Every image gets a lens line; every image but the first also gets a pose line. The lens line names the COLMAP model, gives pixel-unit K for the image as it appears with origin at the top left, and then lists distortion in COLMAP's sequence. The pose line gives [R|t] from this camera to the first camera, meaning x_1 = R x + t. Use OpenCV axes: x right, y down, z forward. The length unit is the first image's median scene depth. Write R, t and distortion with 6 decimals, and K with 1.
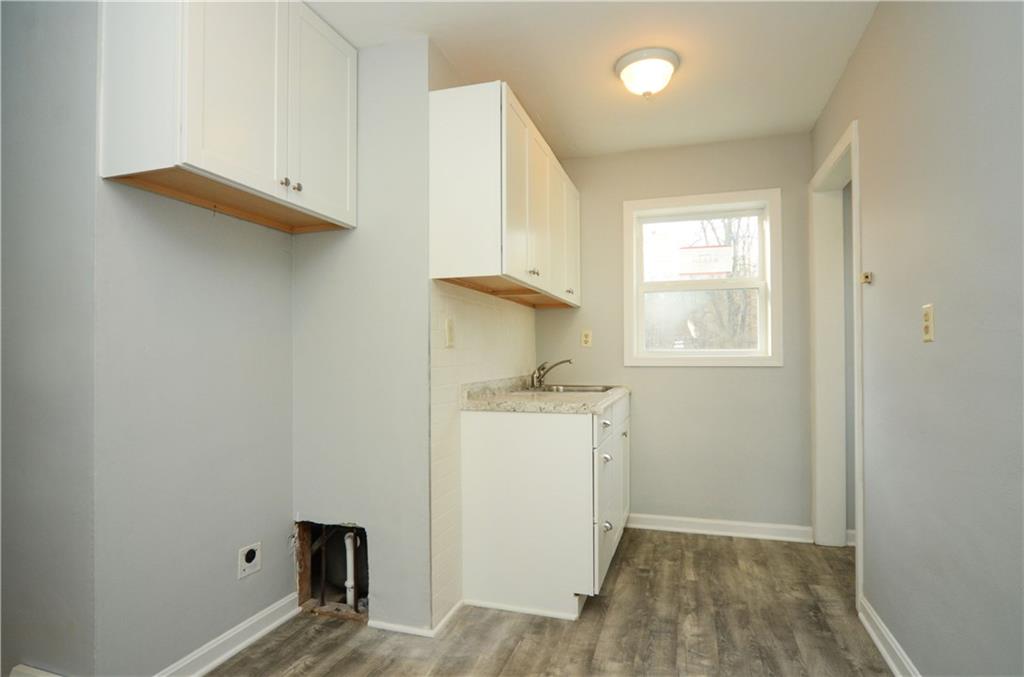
lens RADIAL K [[543.4, 0, 514.5], [0, 543.4, 343.2], [0, 0, 1]] dist [-0.021040, 0.003410]
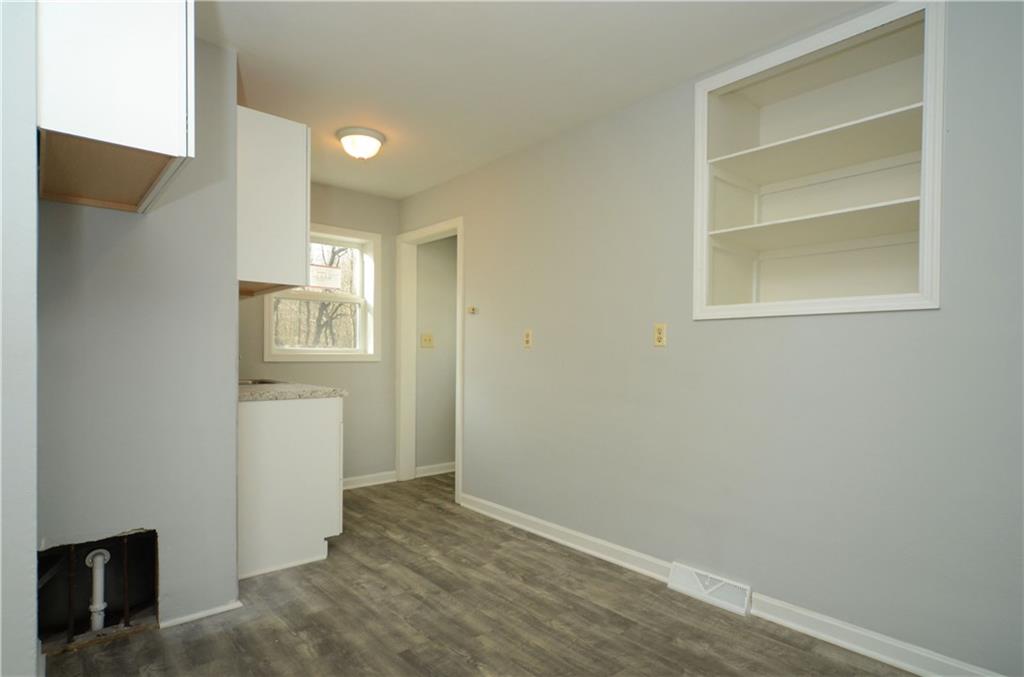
lens RADIAL K [[543.4, 0, 505.8], [0, 543.4, 345.2], [0, 0, 1]] dist [-0.021040, 0.003410]
pose [[0.515537, 0.022621, 0.856569, -0.772685], [-0.027772, 0.999567, -0.009682, 0.007484], [-0.856417, -0.018797, 0.515942, -0.016427]]
